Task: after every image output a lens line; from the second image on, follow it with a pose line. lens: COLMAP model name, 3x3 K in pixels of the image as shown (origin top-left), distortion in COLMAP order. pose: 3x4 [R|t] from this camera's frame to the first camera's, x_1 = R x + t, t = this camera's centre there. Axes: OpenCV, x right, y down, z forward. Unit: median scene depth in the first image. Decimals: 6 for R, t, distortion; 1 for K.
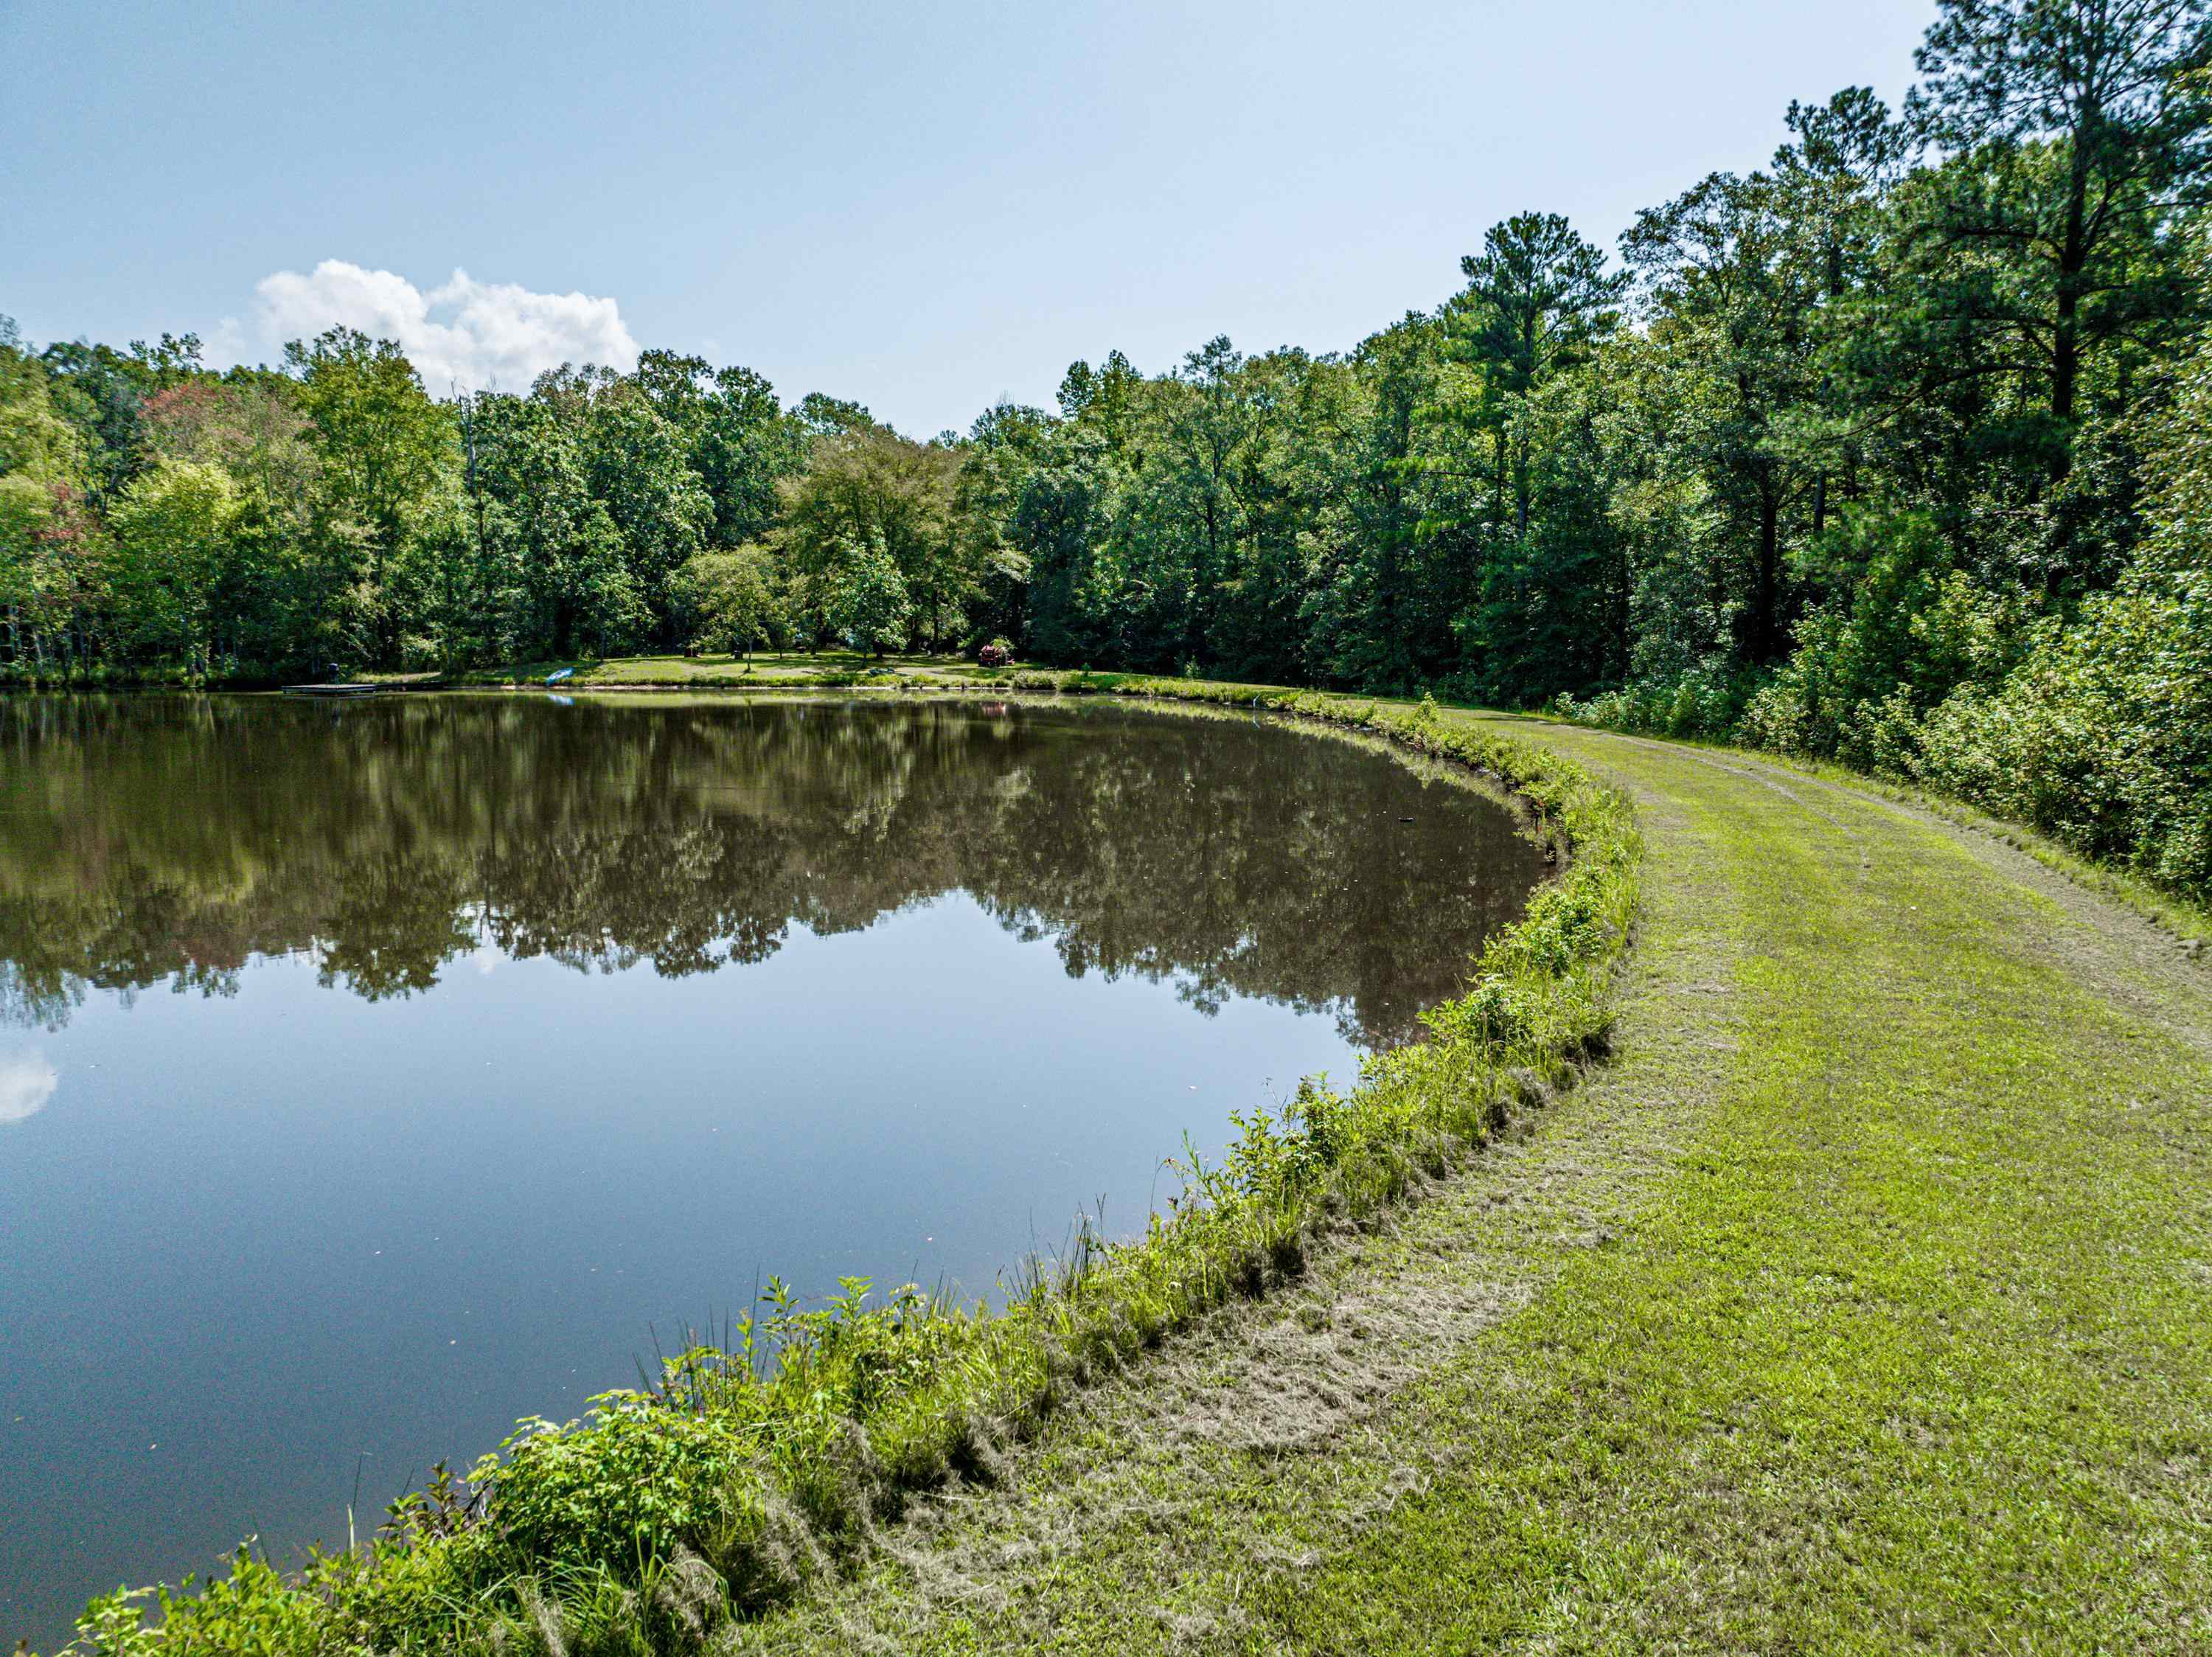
lens RADIAL K [[1573.9, 0, 1106.0], [0, 1573.9, 828.5], [0, 0, 1]] dist [-0.068631, 0.049154]
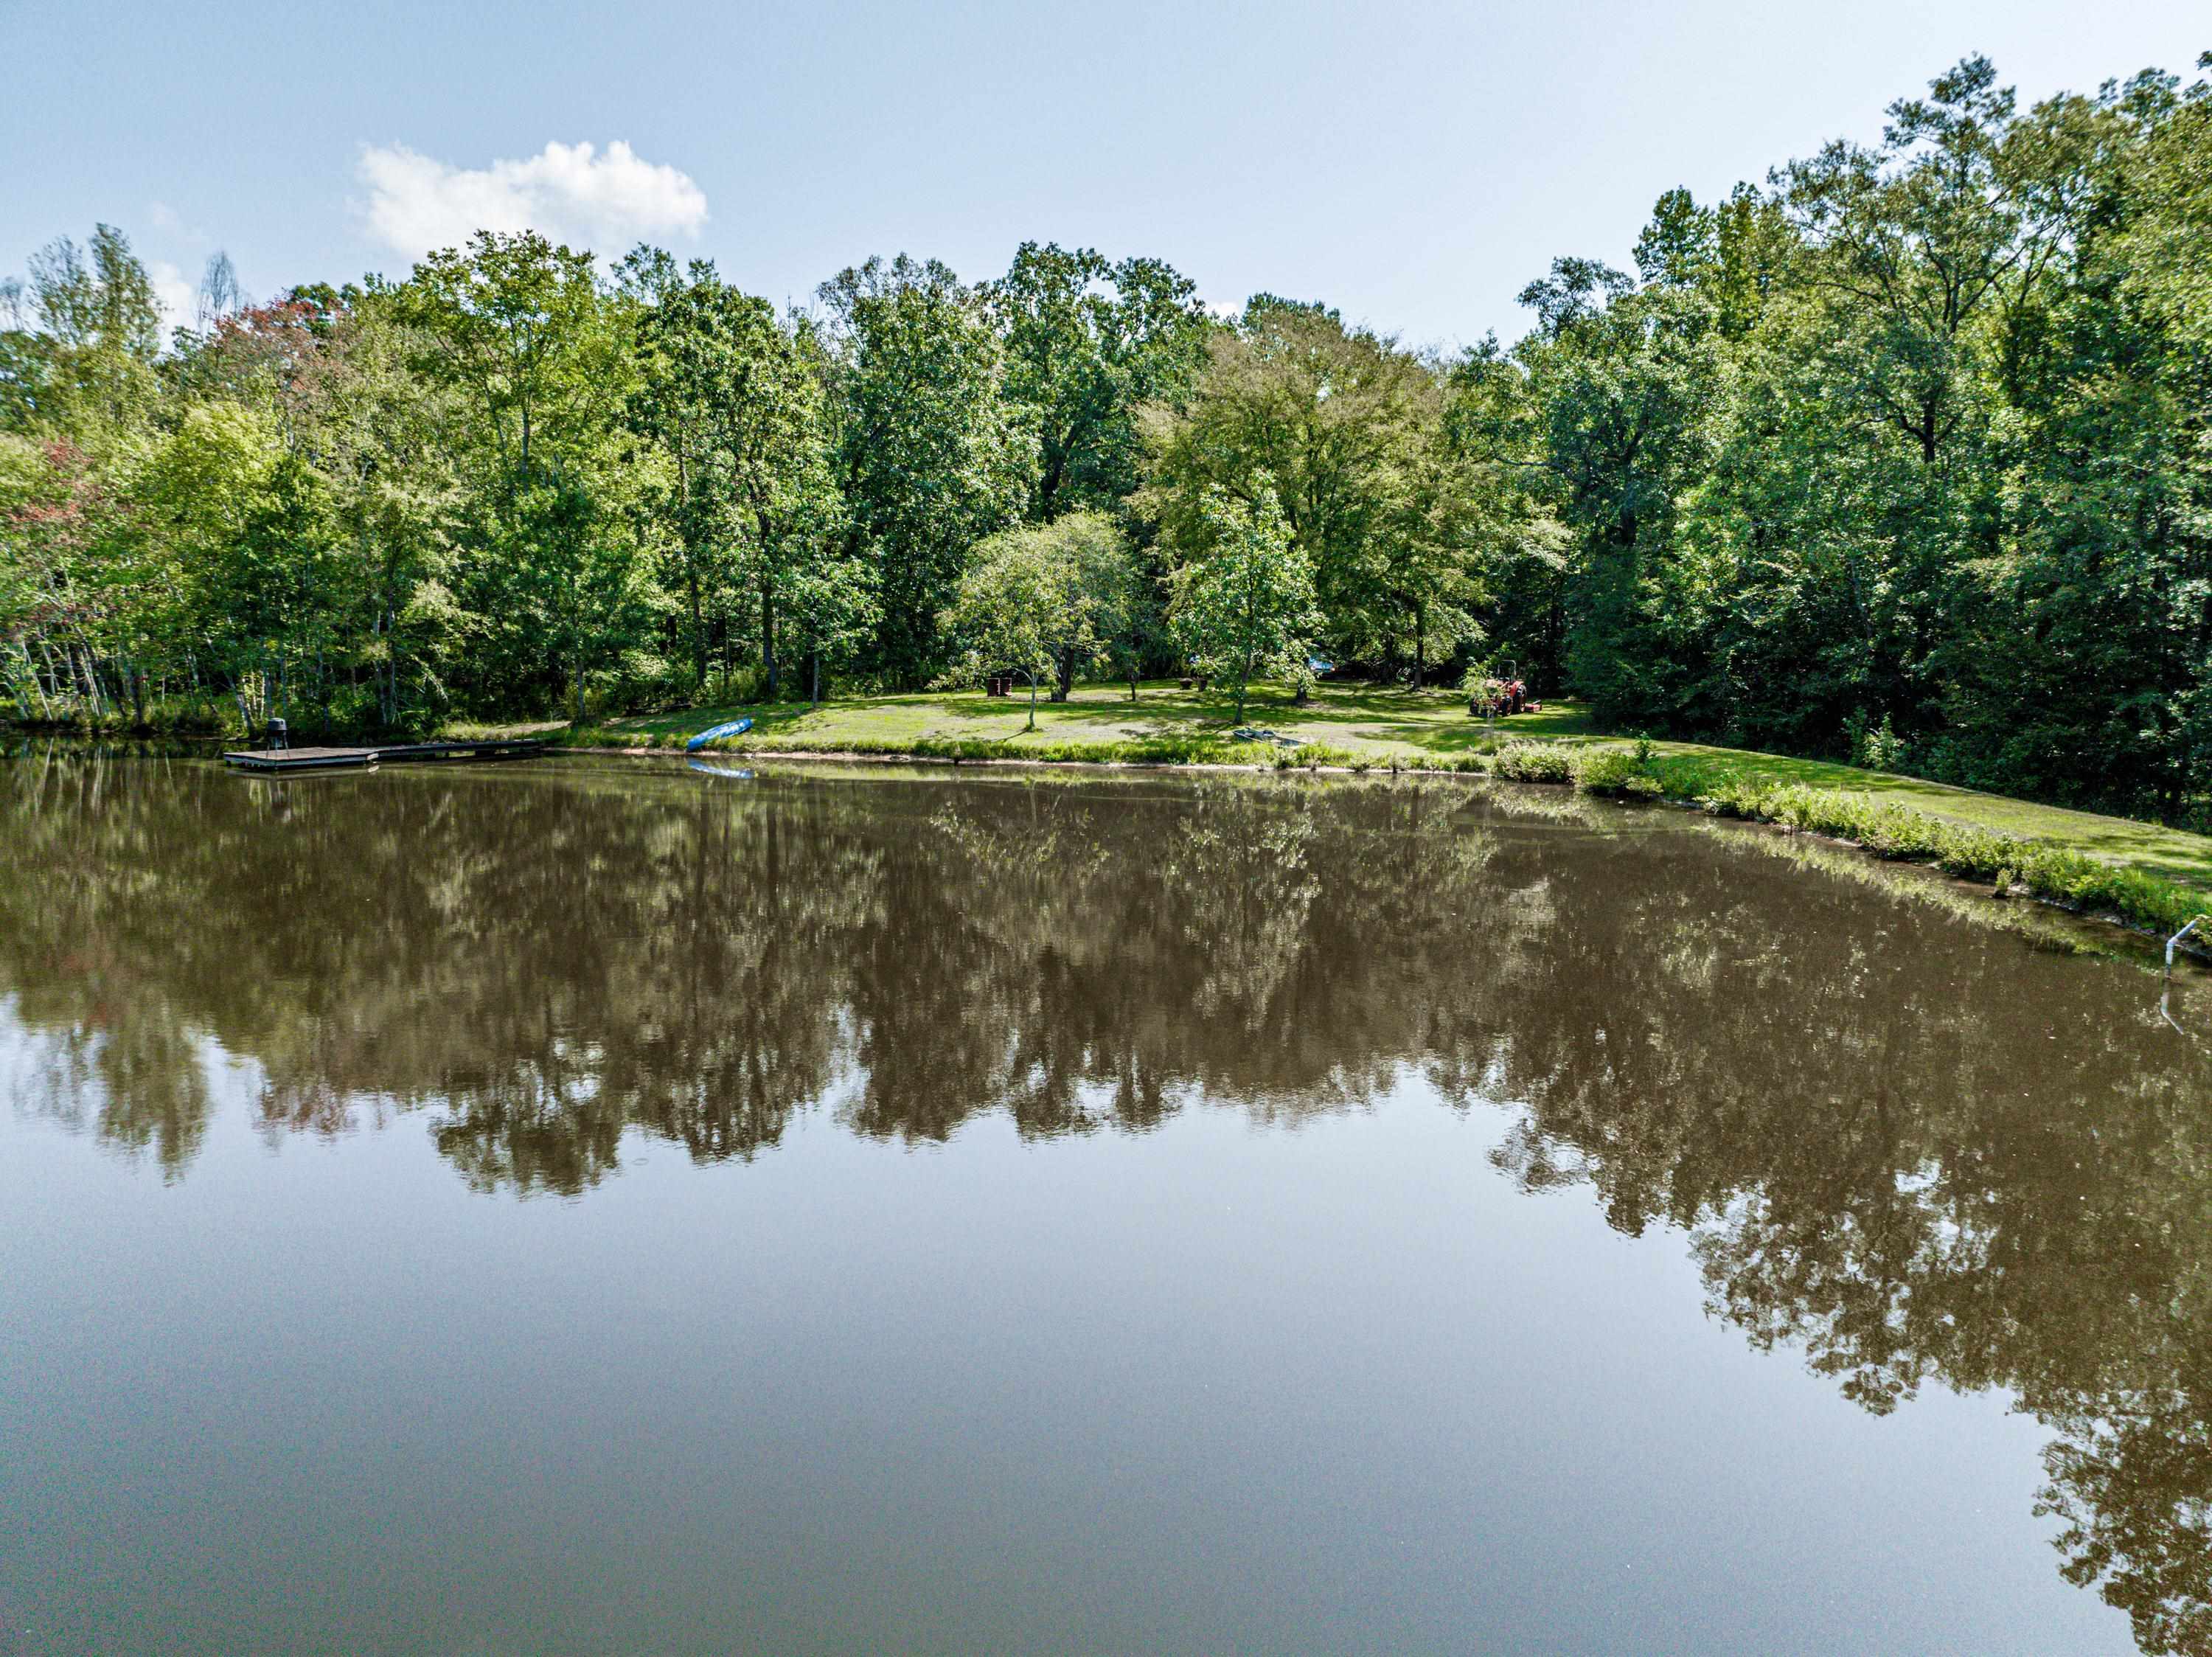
lens RADIAL K [[1547.1, 0, 1106.0], [0, 1547.1, 828.5], [0, 0, 1]] dist [-0.032056, 0.000100]
pose [[0.926993, 0.044872, -0.372385, 0.010426], [-0.044498, 0.998963, 0.009605, -0.066831], [0.372430, 0.007667, 0.928029, 0.459248]]
